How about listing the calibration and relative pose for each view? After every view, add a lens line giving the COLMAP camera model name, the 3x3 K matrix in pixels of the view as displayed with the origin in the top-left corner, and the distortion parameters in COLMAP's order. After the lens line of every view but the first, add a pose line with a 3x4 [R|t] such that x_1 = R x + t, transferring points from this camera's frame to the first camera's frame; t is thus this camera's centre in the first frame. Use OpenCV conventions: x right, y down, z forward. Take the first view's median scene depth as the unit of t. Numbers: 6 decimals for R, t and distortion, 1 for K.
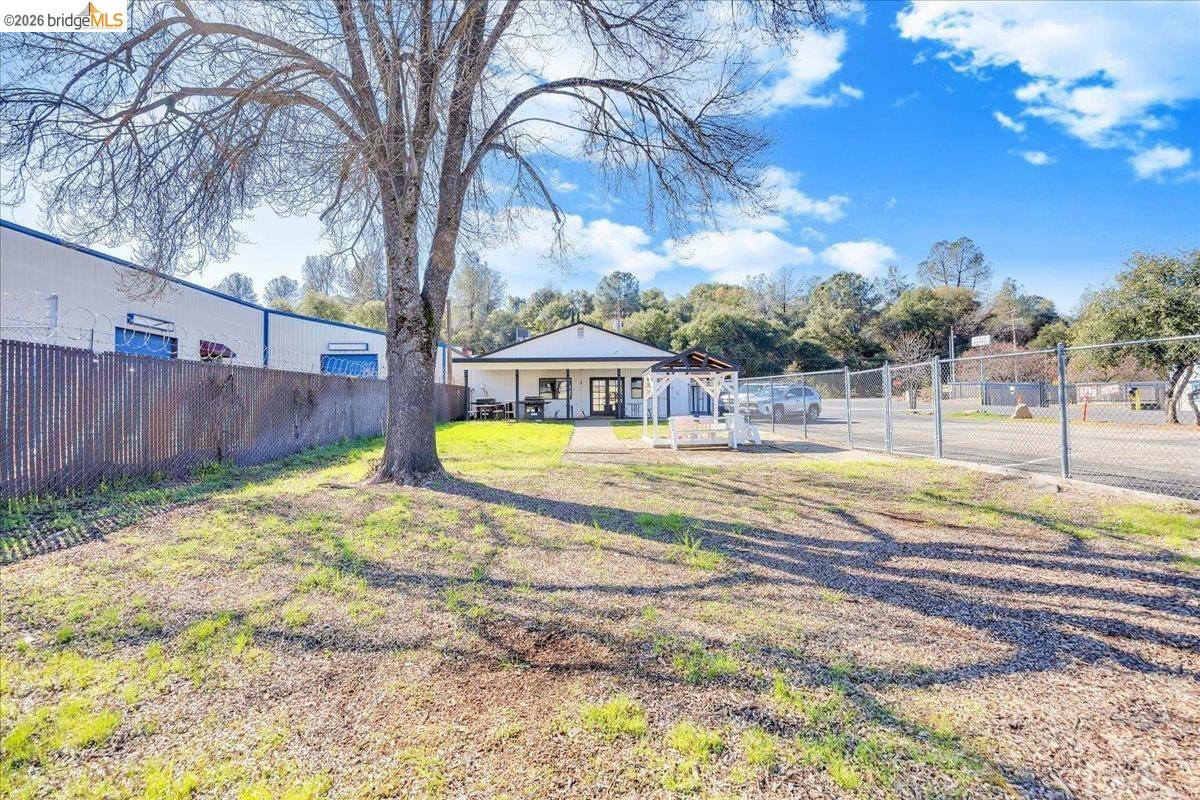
lens RADIAL K [[516.3, 0, 597.4], [0, 516.3, 400.6], [0, 0, 1]] dist [-0.016238, 0.000178]
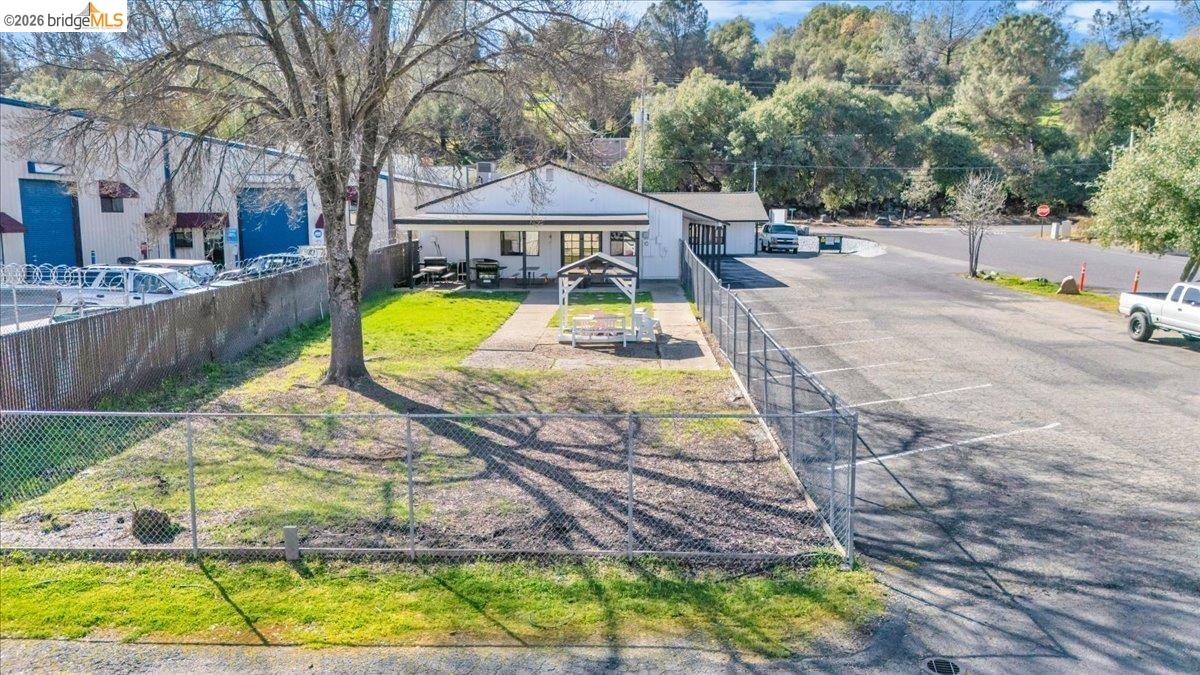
lens RADIAL K [[878.1, 0, 602.5], [0, 878.1, 337.3], [0, 0, 1]] dist [0.019207, -0.023458]
pose [[0.997185, 0.019527, -0.072395, 0.180051], [-0.006756, 0.984967, 0.172612, -0.136988], [0.074677, -0.171637, 0.982326, -0.463219]]
